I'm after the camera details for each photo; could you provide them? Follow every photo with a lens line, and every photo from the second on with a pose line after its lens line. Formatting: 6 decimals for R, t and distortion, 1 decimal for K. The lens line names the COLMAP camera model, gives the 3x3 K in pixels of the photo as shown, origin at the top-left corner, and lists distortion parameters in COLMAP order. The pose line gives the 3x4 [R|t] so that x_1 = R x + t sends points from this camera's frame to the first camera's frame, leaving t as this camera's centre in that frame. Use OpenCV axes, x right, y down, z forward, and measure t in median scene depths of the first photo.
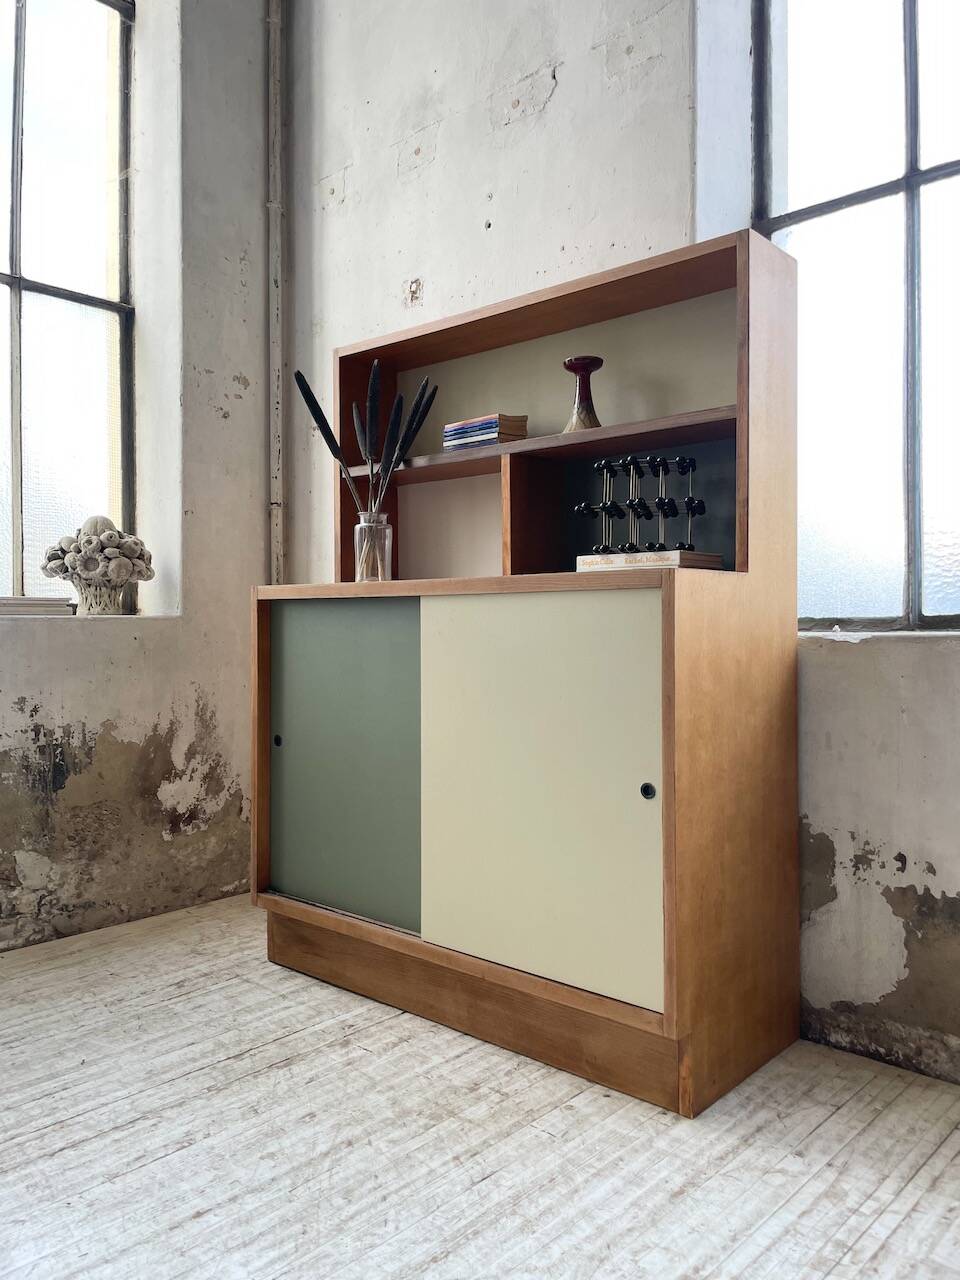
lens RADIAL K [[973.0, 0, 466.0], [0, 973.0, 625.7], [0, 0, 1]] dist [0.080460, -0.111958]
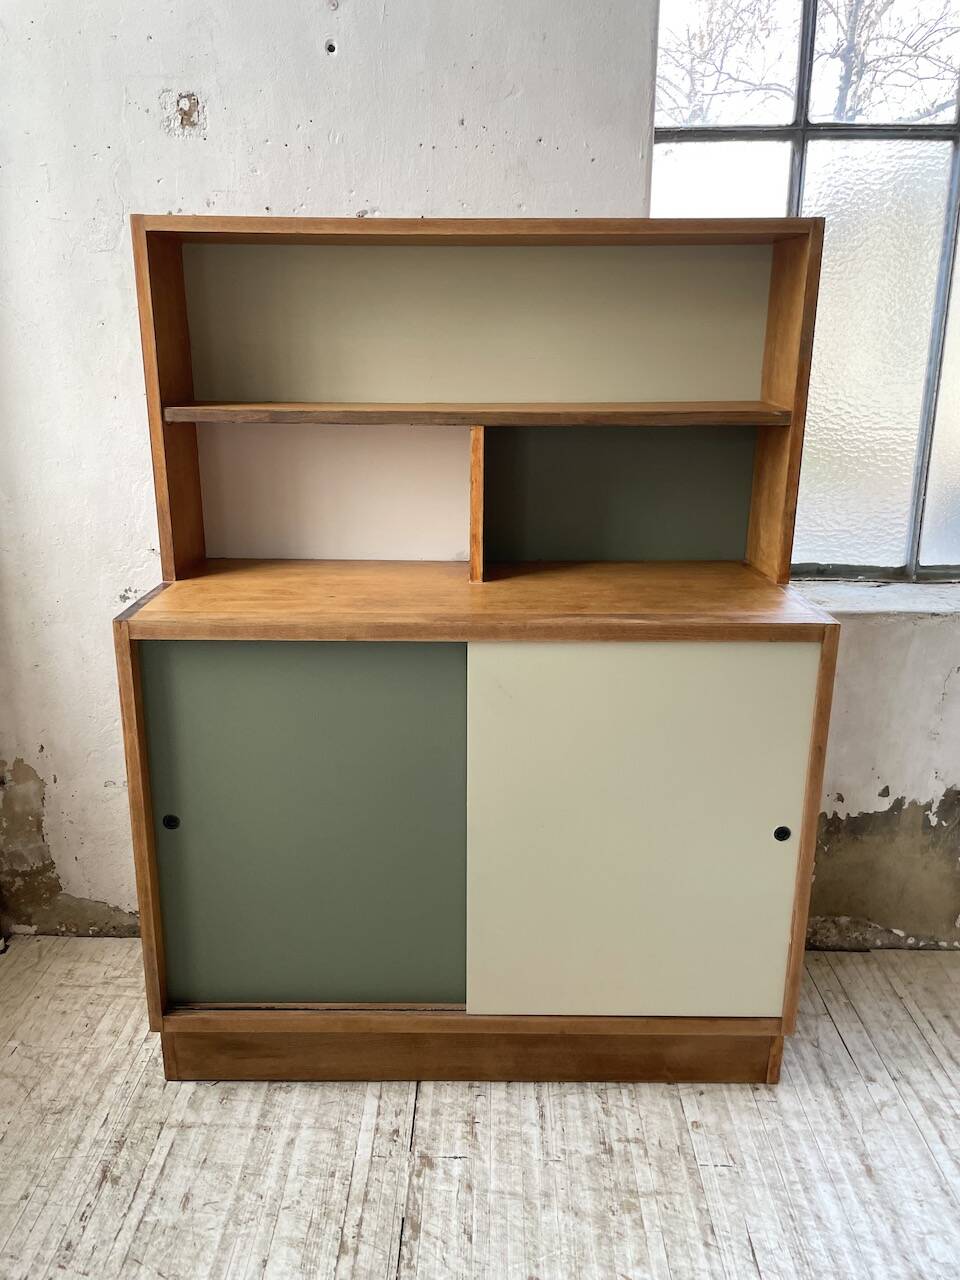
lens RADIAL K [[973.0, 0, 467.8], [0, 973.0, 627.5], [0, 0, 1]] dist [0.080460, -0.111958]
pose [[0.748606, -0.176232, 0.639165, -0.543158], [-0.004000, 0.962809, 0.270153, -0.250573], [-0.663003, -0.204795, 0.720060, 0.428409]]
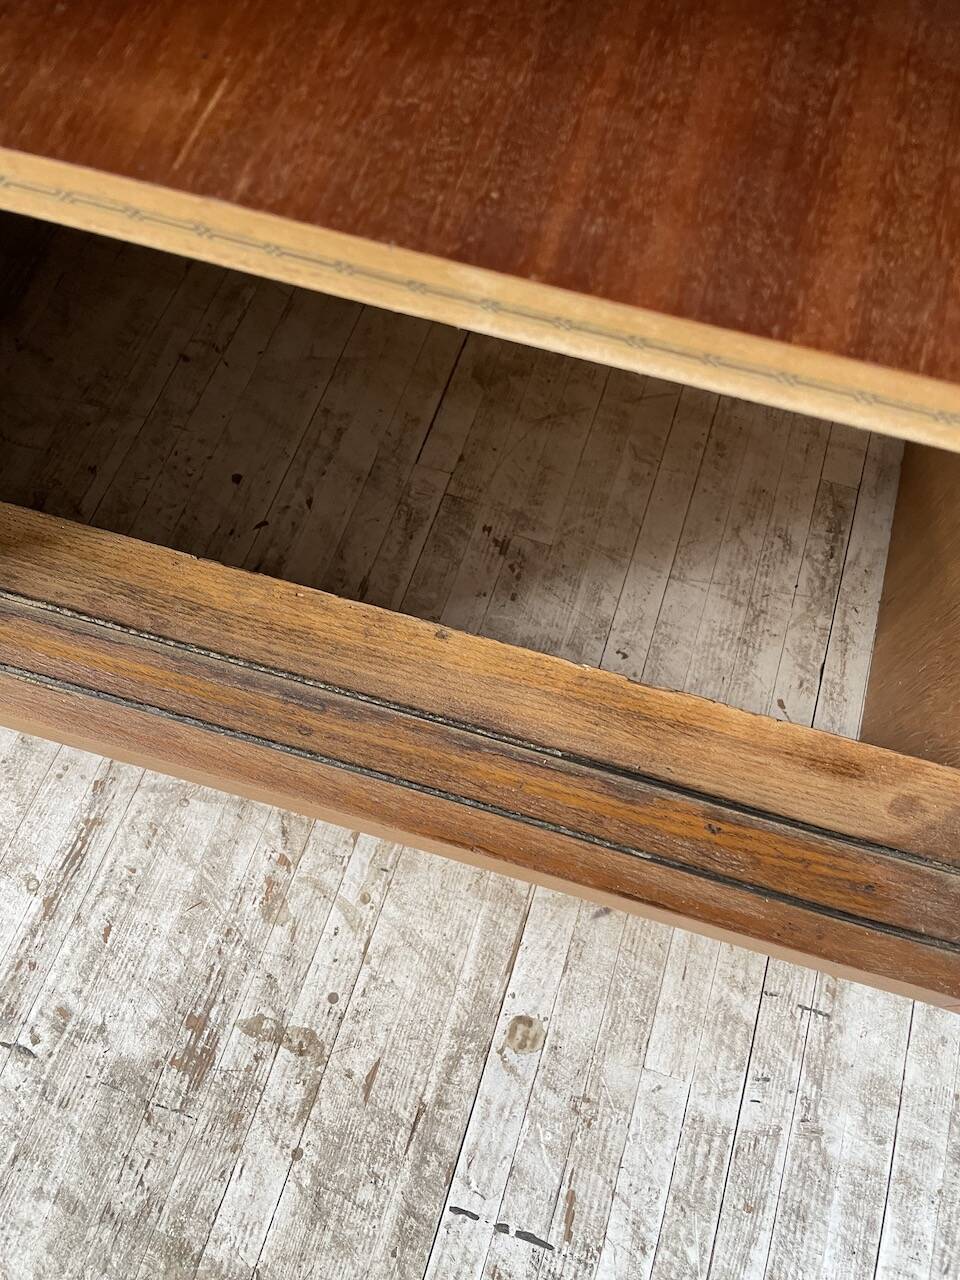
lens RADIAL K [[973.0, 0, 485.3], [0, 973.0, 649.3], [0, 0, 1]] dist [0.080460, -0.111958]
pose [[0.902571, -0.382941, 0.196781, 0.065453], [-0.033086, 0.394010, 0.918510, 0.121627], [-0.429269, -0.835531, 0.342952, 0.832344]]
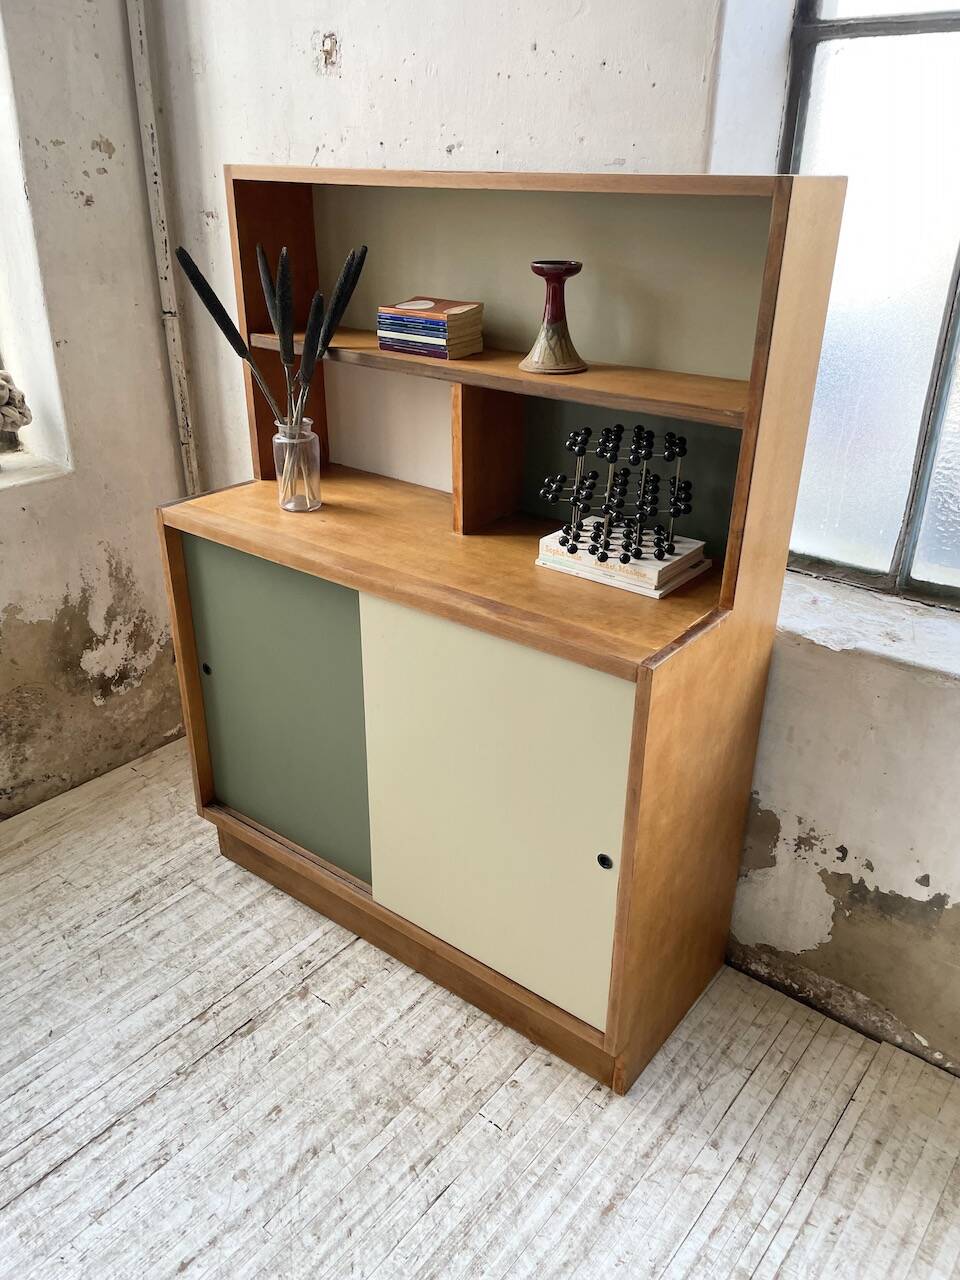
lens RADIAL K [[973.0, 0, 490.5], [0, 973.0, 648.2], [0, 0, 1]] dist [0.080460, -0.111958]
pose [[0.996644, -0.019178, 0.079585, 0.000288], [-0.017598, 0.899255, 0.437070, -0.358733], [-0.079949, -0.437004, 0.895899, 0.189814]]
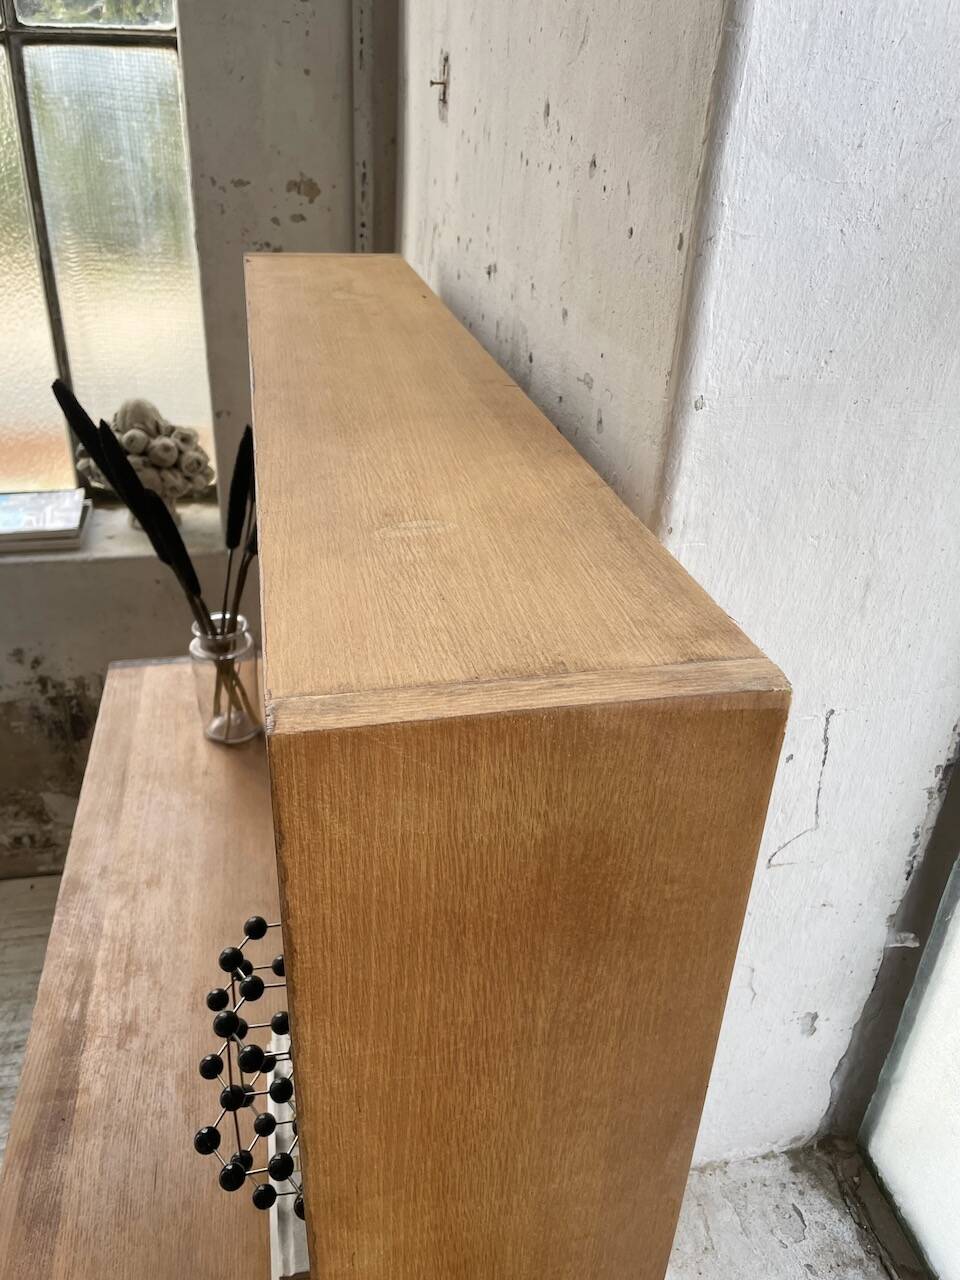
lens RADIAL K [[973.0, 0, 475.4], [0, 973.0, 632.2], [0, 0, 1]] dist [0.080460, -0.111958]
pose [[0.806376, 0.312483, -0.502107, 0.367364], [-0.036505, 0.873691, 0.485110, -0.462046], [0.590275, -0.372852, 0.715931, 0.787521]]
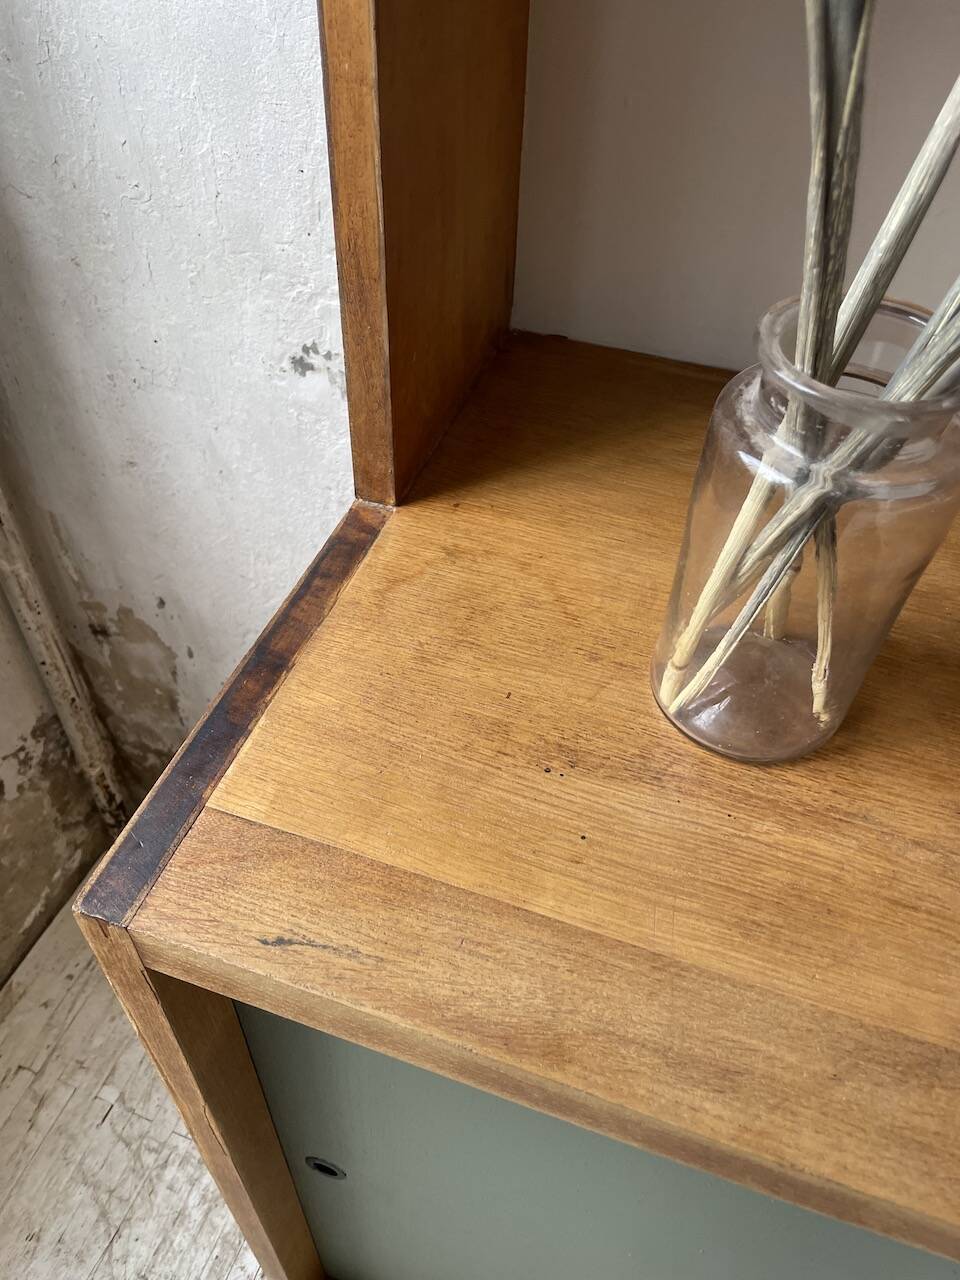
lens RADIAL K [[973.0, 0, 475.7], [0, 973.0, 636.9], [0, 0, 1]] dist [0.080460, -0.111958]
pose [[0.919862, -0.260983, 0.292818, -0.229205], [-0.028917, 0.699369, 0.714176, -0.213035], [-0.391175, -0.665411, 0.635776, 1.059855]]
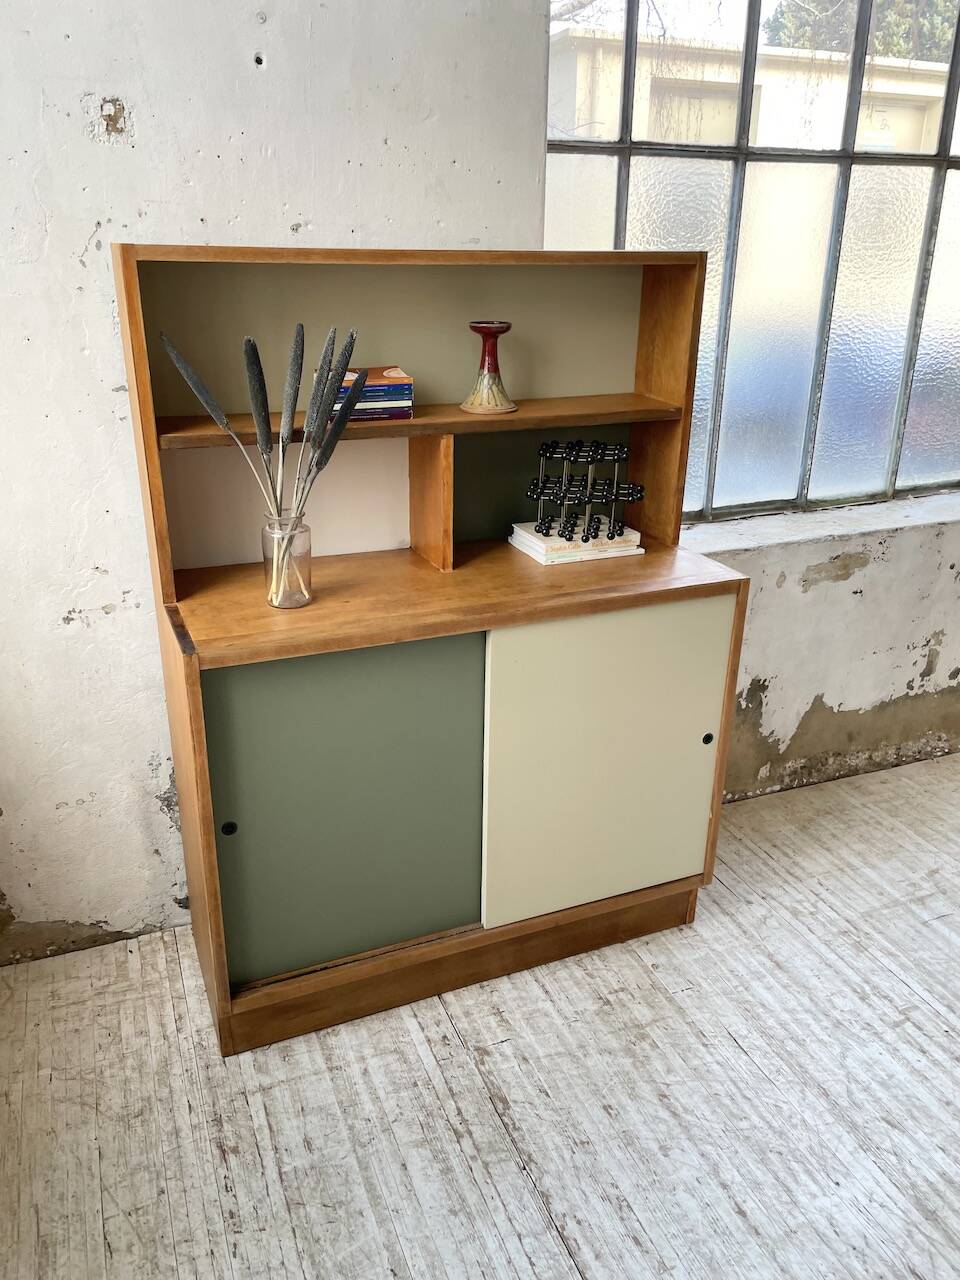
lens RADIAL K [[973.0, 0, 474.5], [0, 973.0, 650.5], [0, 0, 1]] dist [0.080460, -0.111958]
pose [[0.427418, -0.337130, 0.838843, -0.830186], [-0.009818, 0.926082, 0.377194, -0.356894], [-0.904001, -0.169455, 0.392515, 0.637455]]
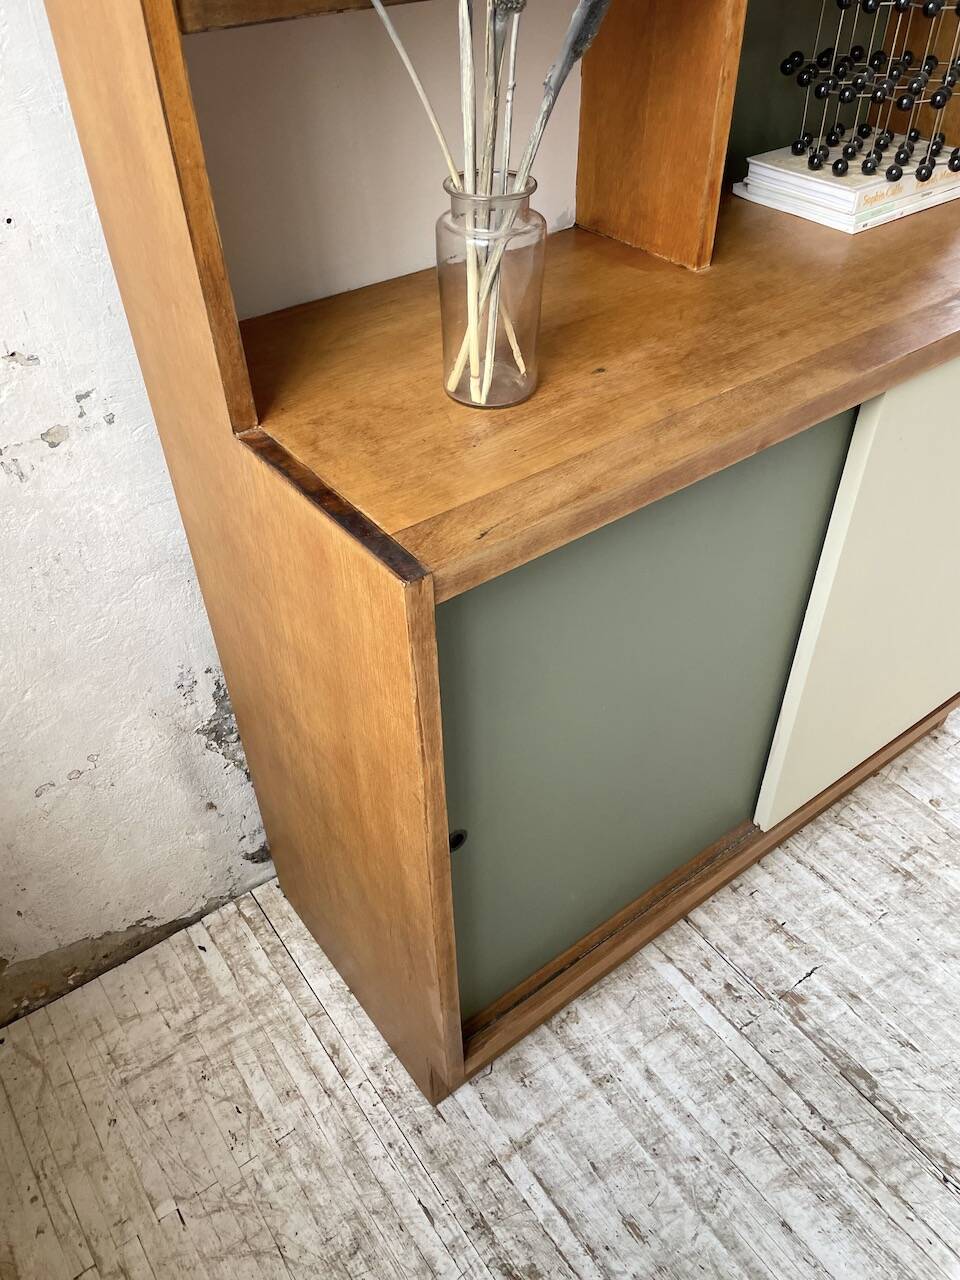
lens RADIAL K [[973.0, 0, 493.3], [0, 973.0, 646.9], [0, 0, 1]] dist [0.080460, -0.111958]
pose [[0.190499, -0.651034, 0.734755, -0.512950], [0.018424, 0.750700, 0.660386, -0.252314], [-0.981514, -0.112266, 0.155002, 1.085539]]
